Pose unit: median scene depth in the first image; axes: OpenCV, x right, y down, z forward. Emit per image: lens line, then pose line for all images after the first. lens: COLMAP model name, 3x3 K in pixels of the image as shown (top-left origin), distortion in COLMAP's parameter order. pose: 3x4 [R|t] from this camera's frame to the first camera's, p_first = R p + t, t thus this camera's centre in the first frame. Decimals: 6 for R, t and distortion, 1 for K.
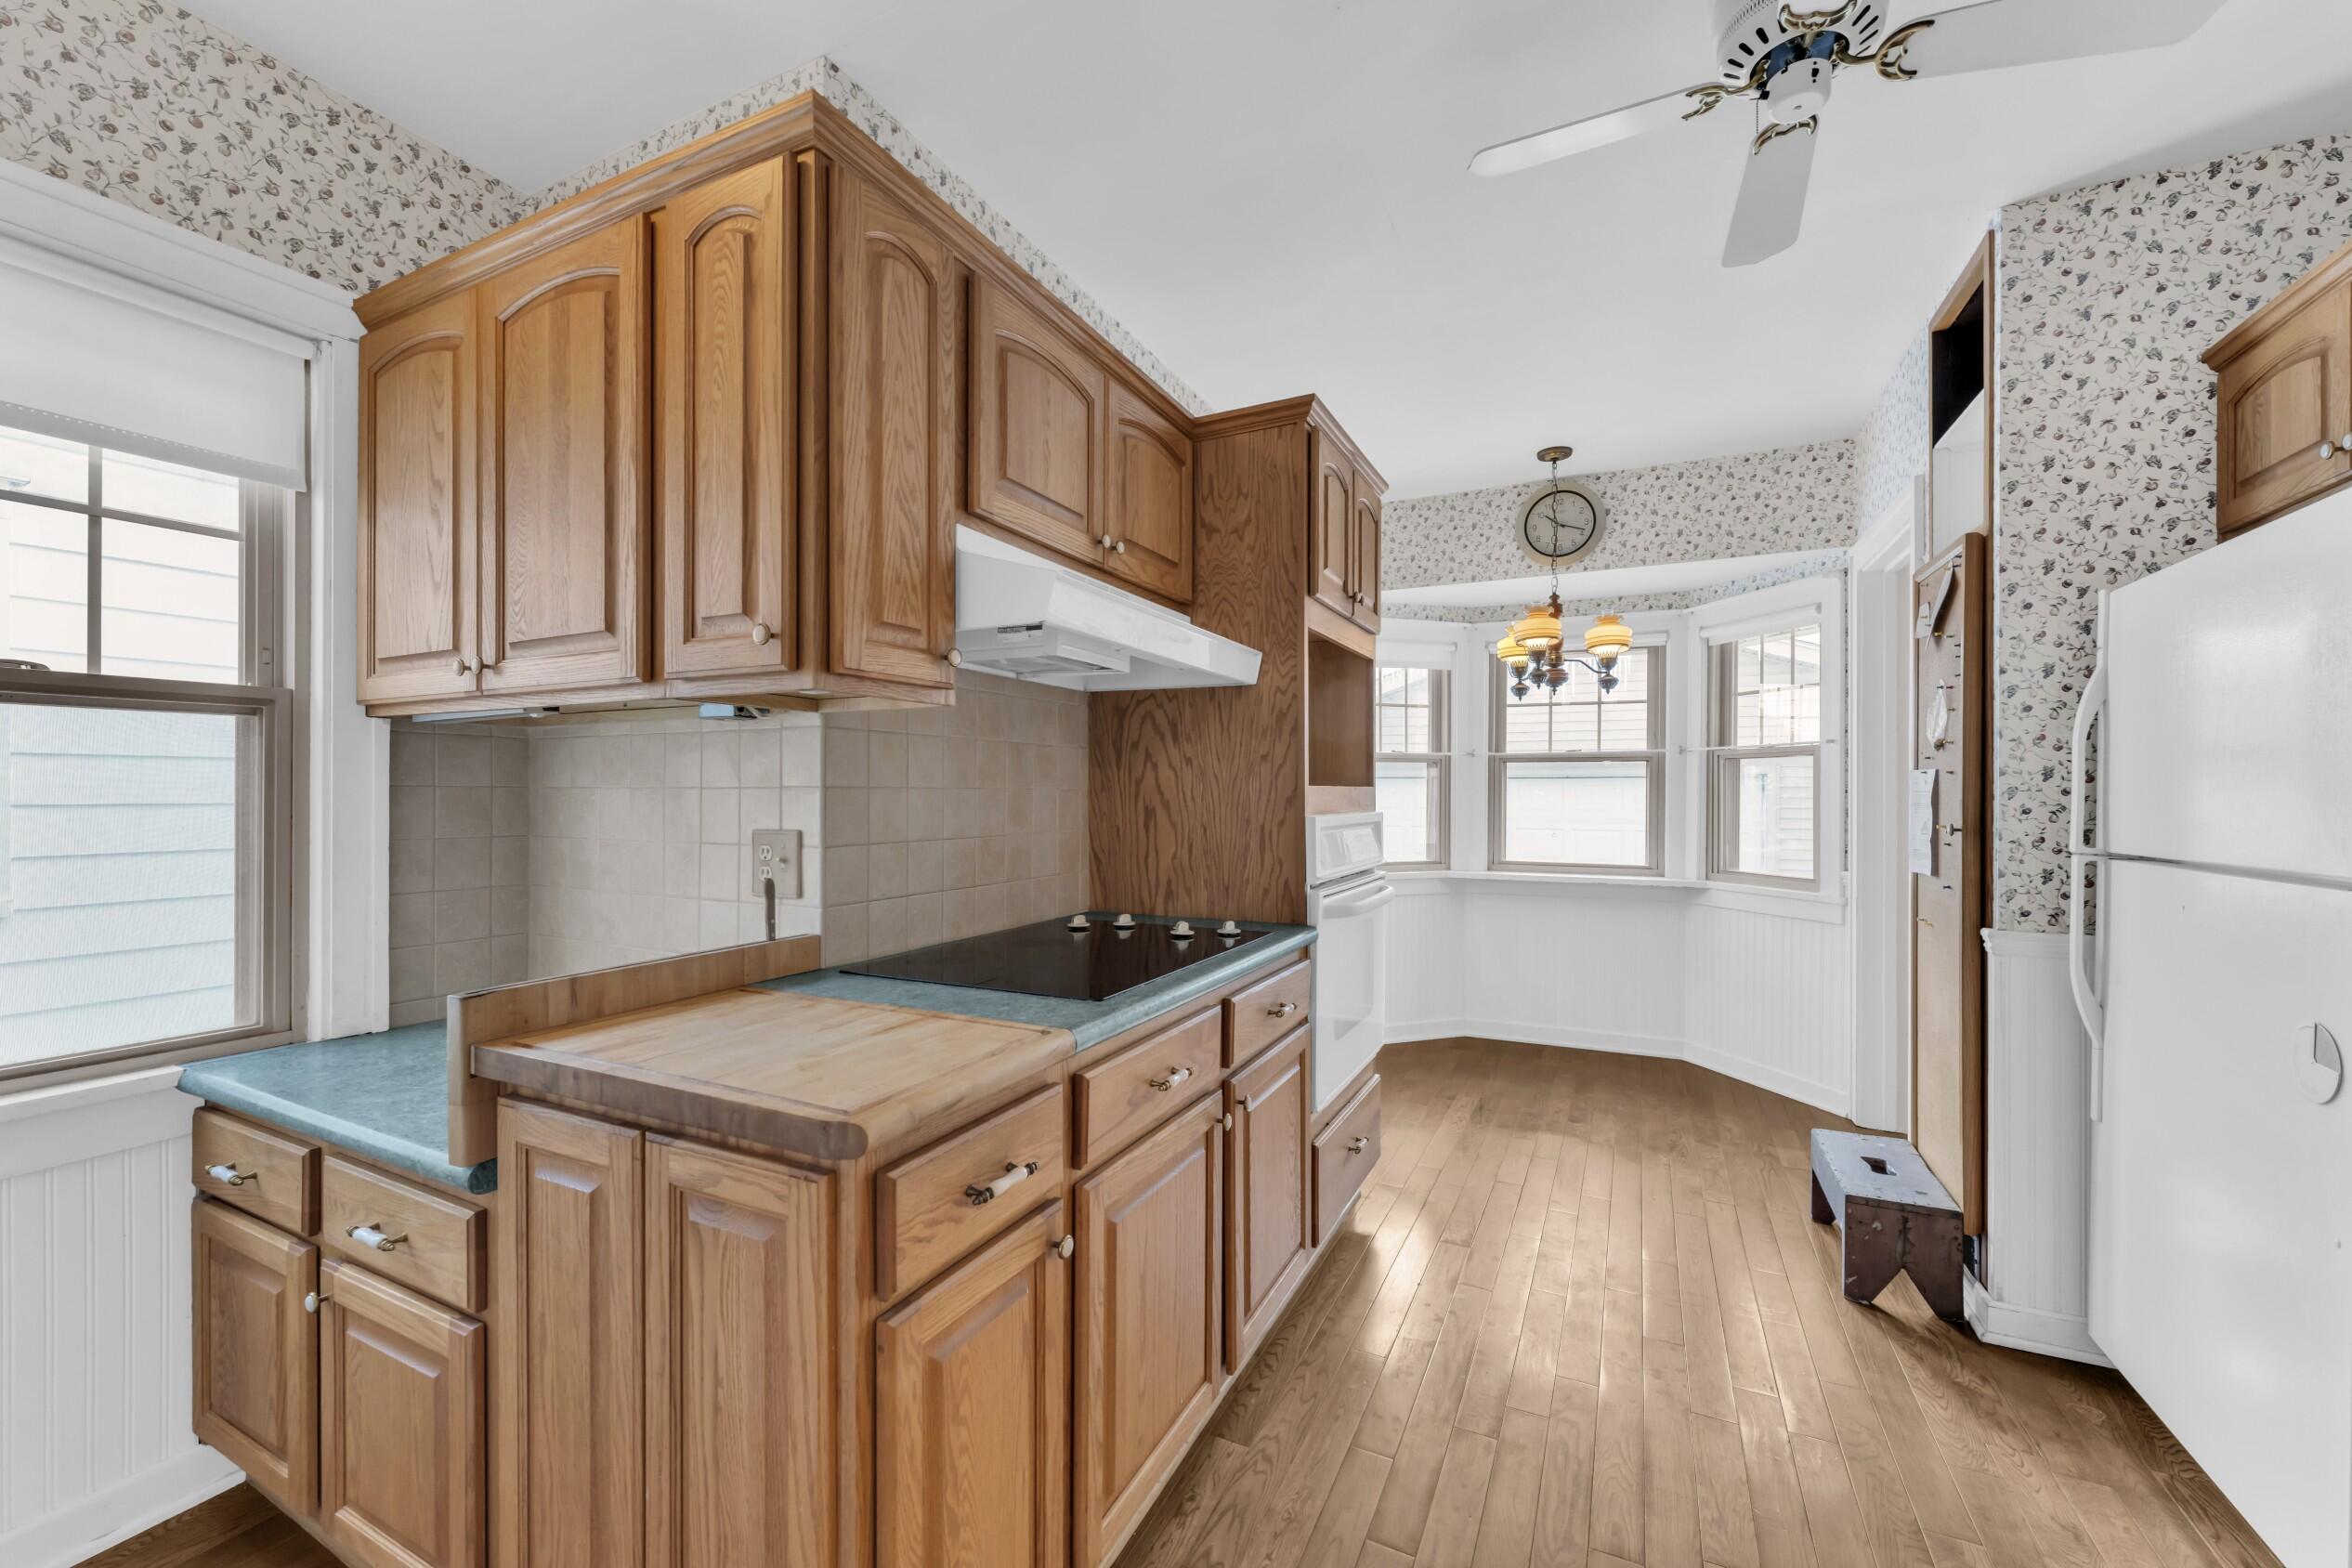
lens RADIAL K [[951.1, 0, 1162.9], [0, 951.1, 781.7], [0, 0, 1]] dist [0.000122, -0.000037]
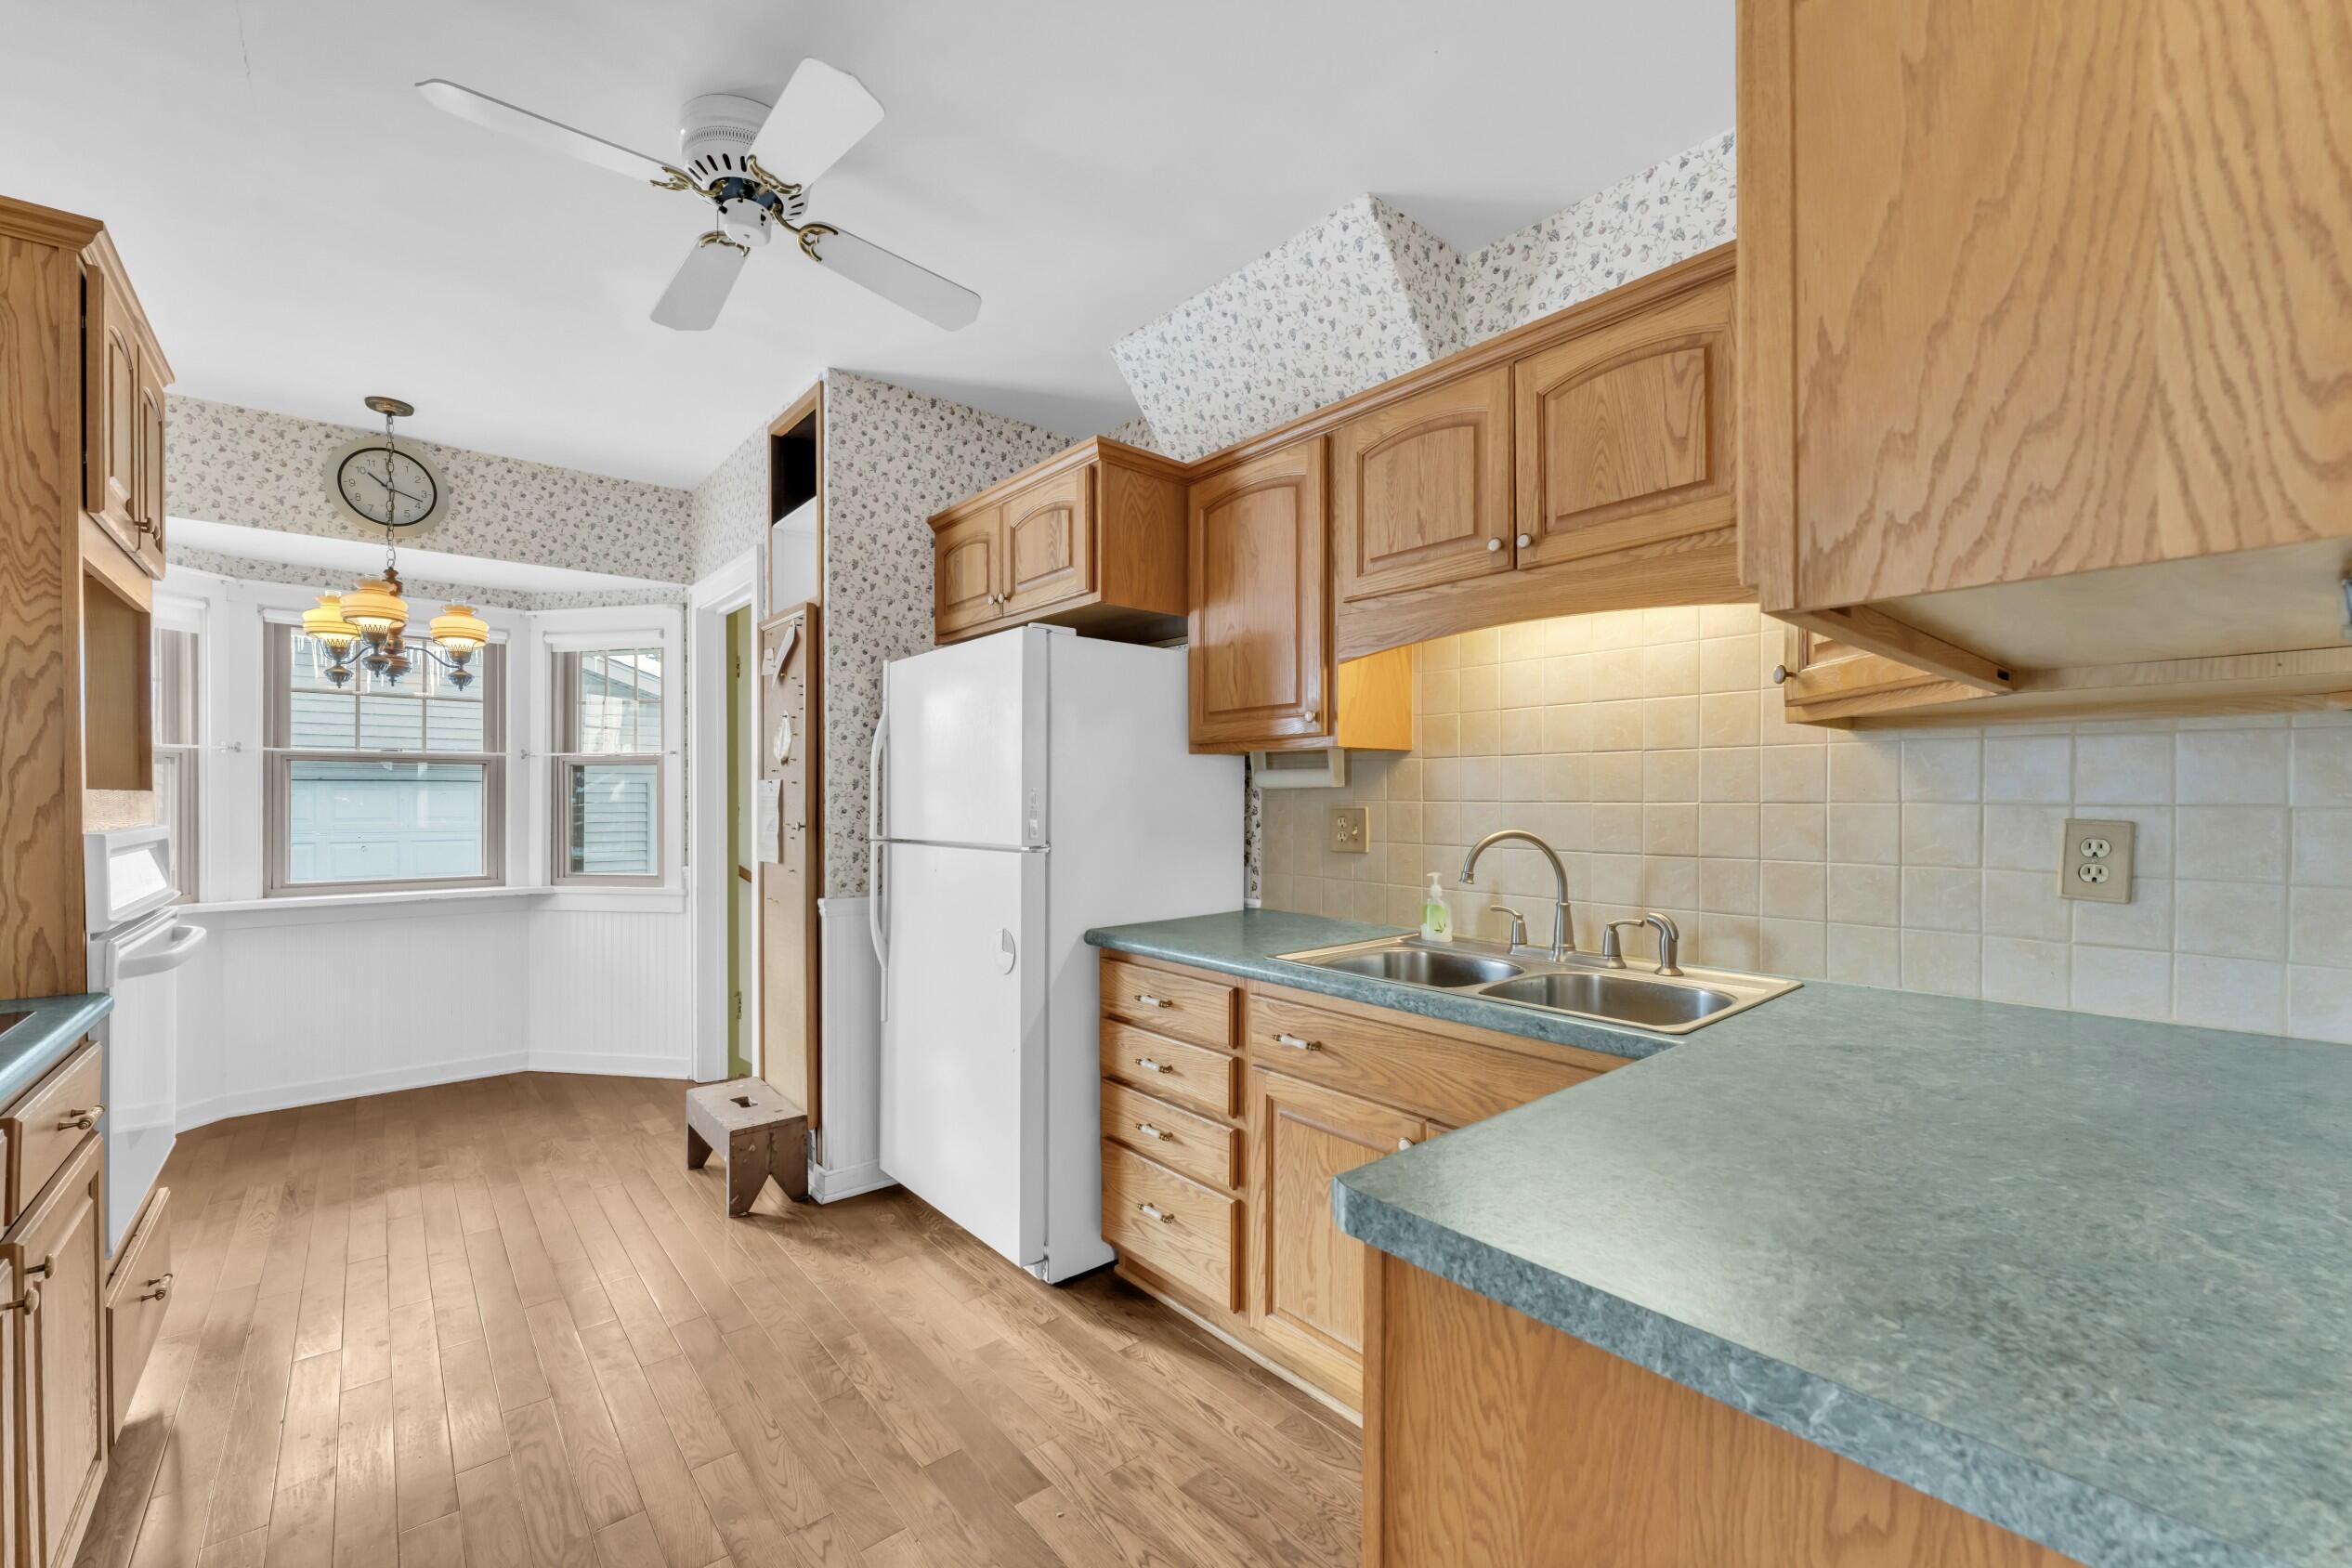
lens RADIAL K [[951.1, 0, 1162.9], [0, 951.1, 781.7], [0, 0, 1]] dist [0.000122, -0.000037]
pose [[0.397929, 0.014352, 0.917304, -0.160646], [-0.009501, 0.999888, -0.011523, -0.000641], [-0.917367, -0.004130, 0.398021, 0.016718]]
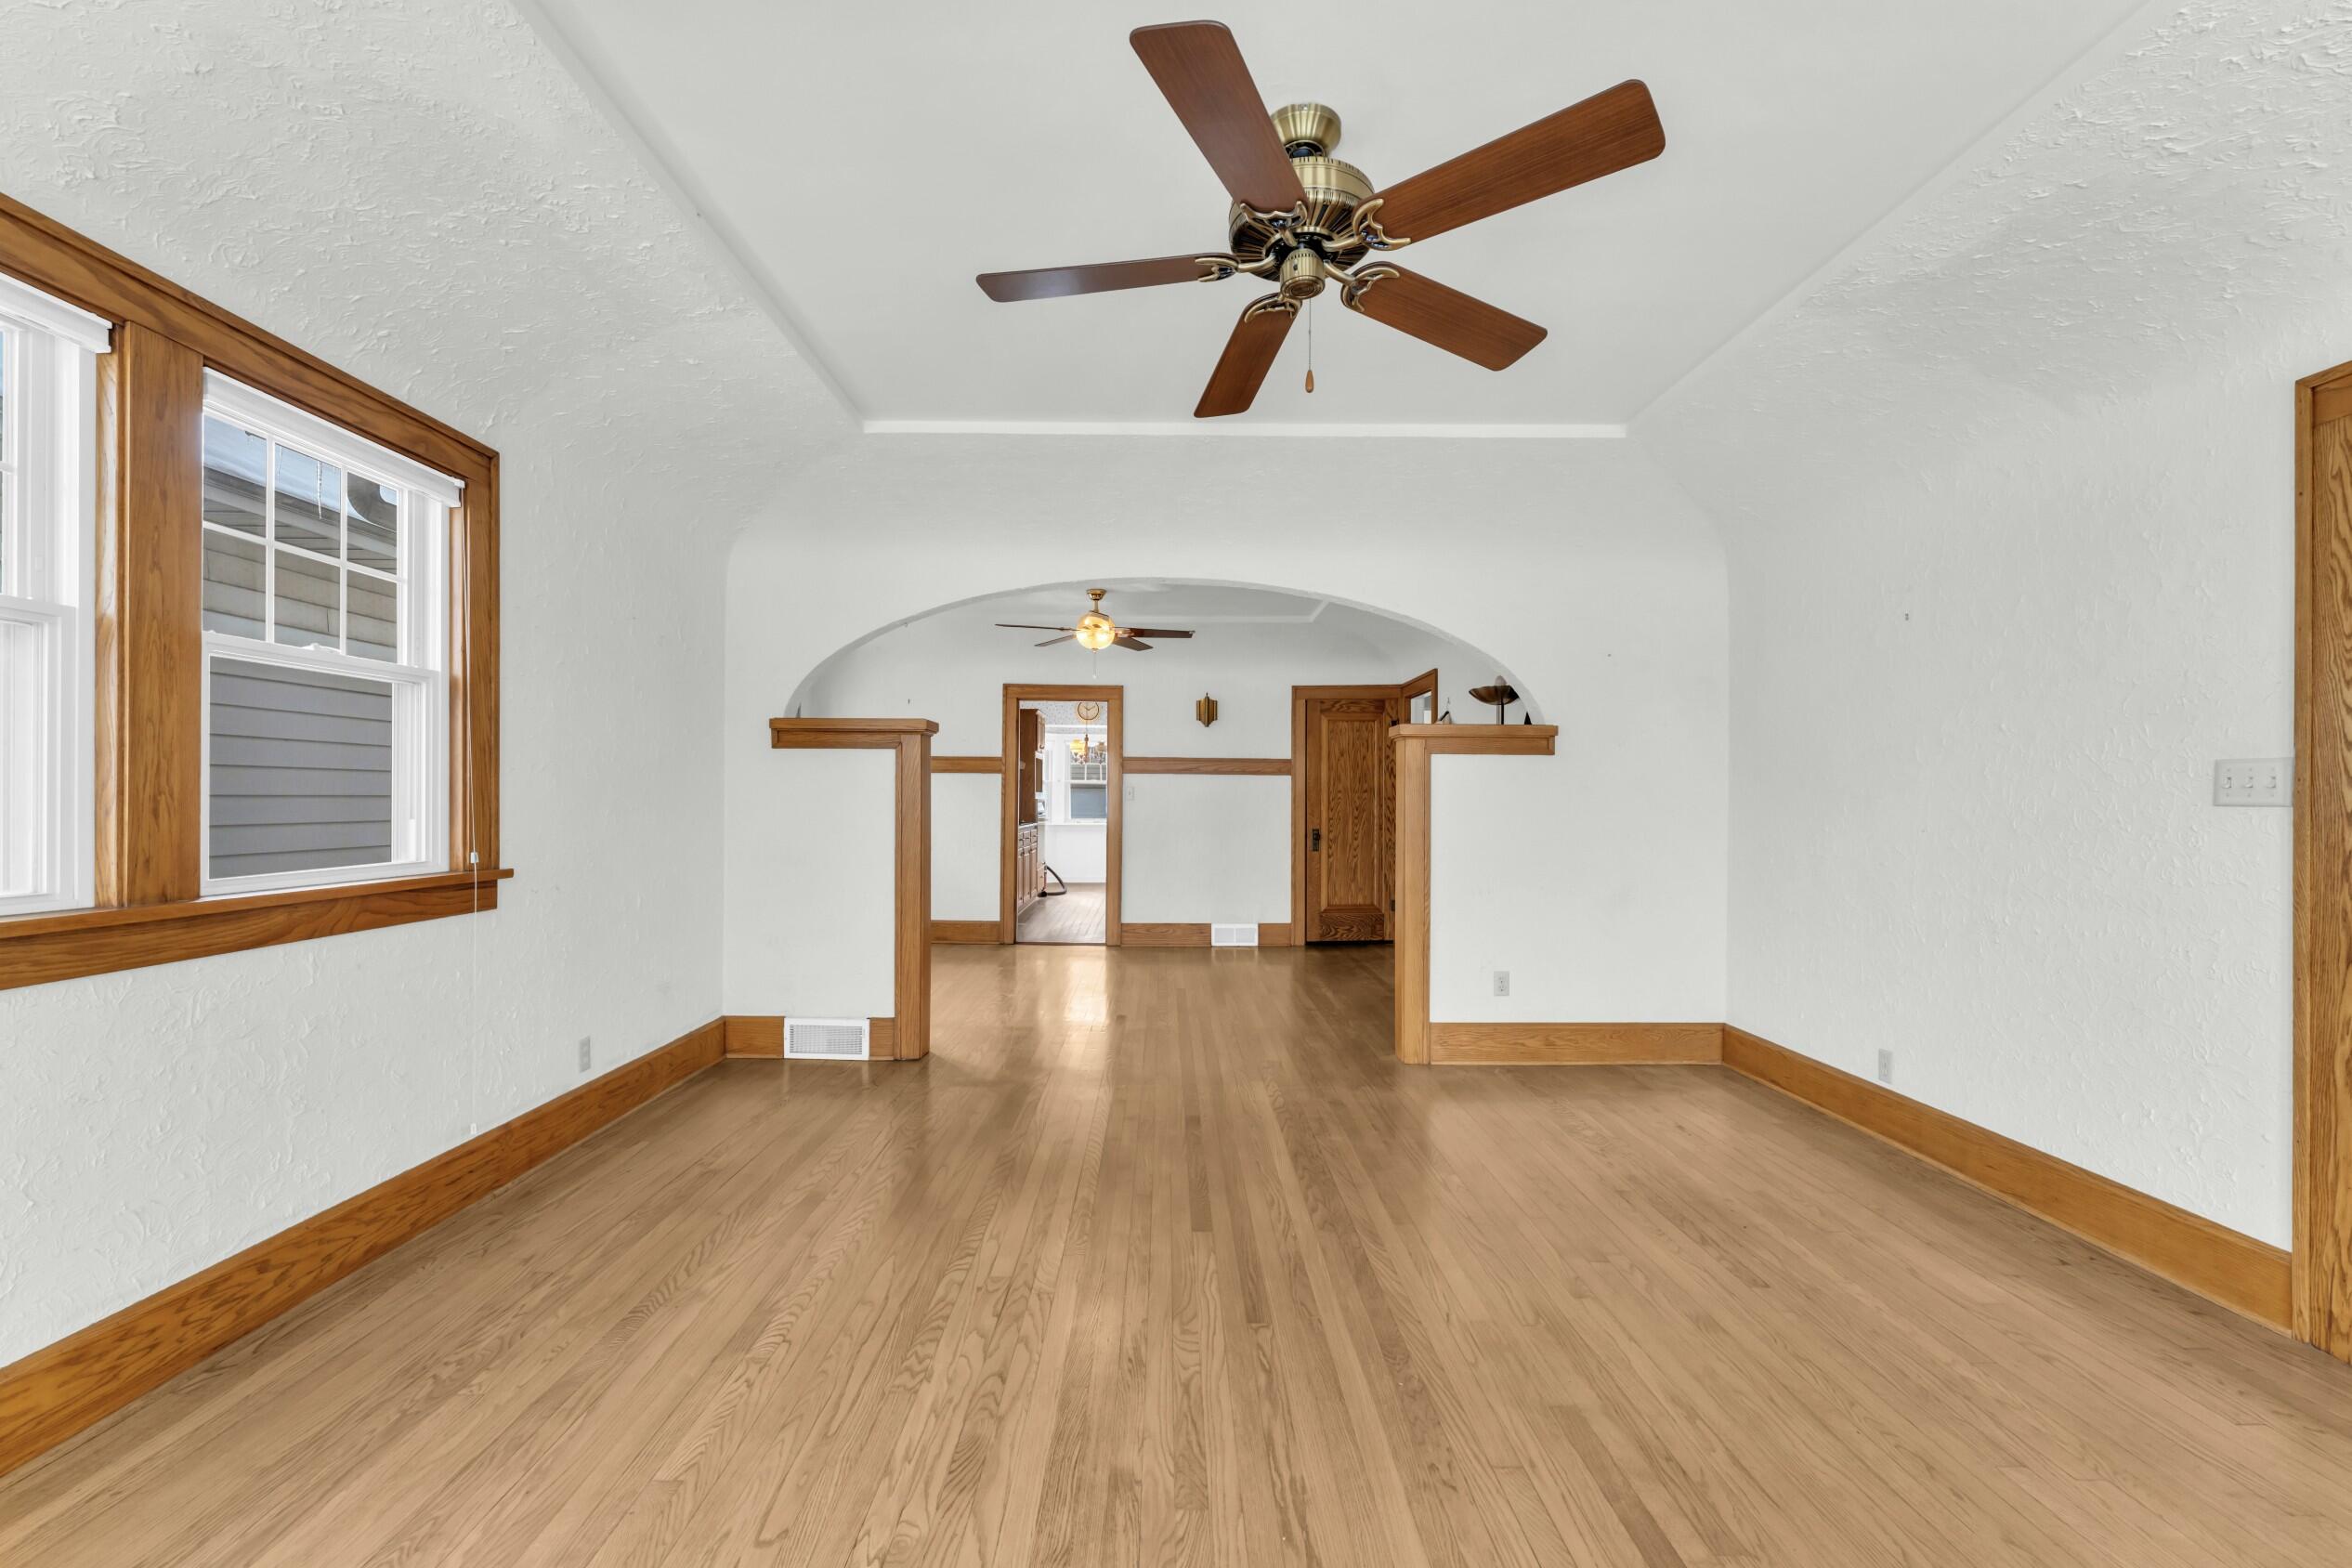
lens RADIAL K [[968.1, 0, 1174.0], [0, 968.1, 795.7], [0, 0, 1]] dist [0.000700, -0.000462]
pose [[0.890891, 0.006539, 0.454169, -1.380640], [-0.009053, 0.999953, 0.003360, -0.004823], [-0.454126, -0.007105, 0.890909, -3.474421]]
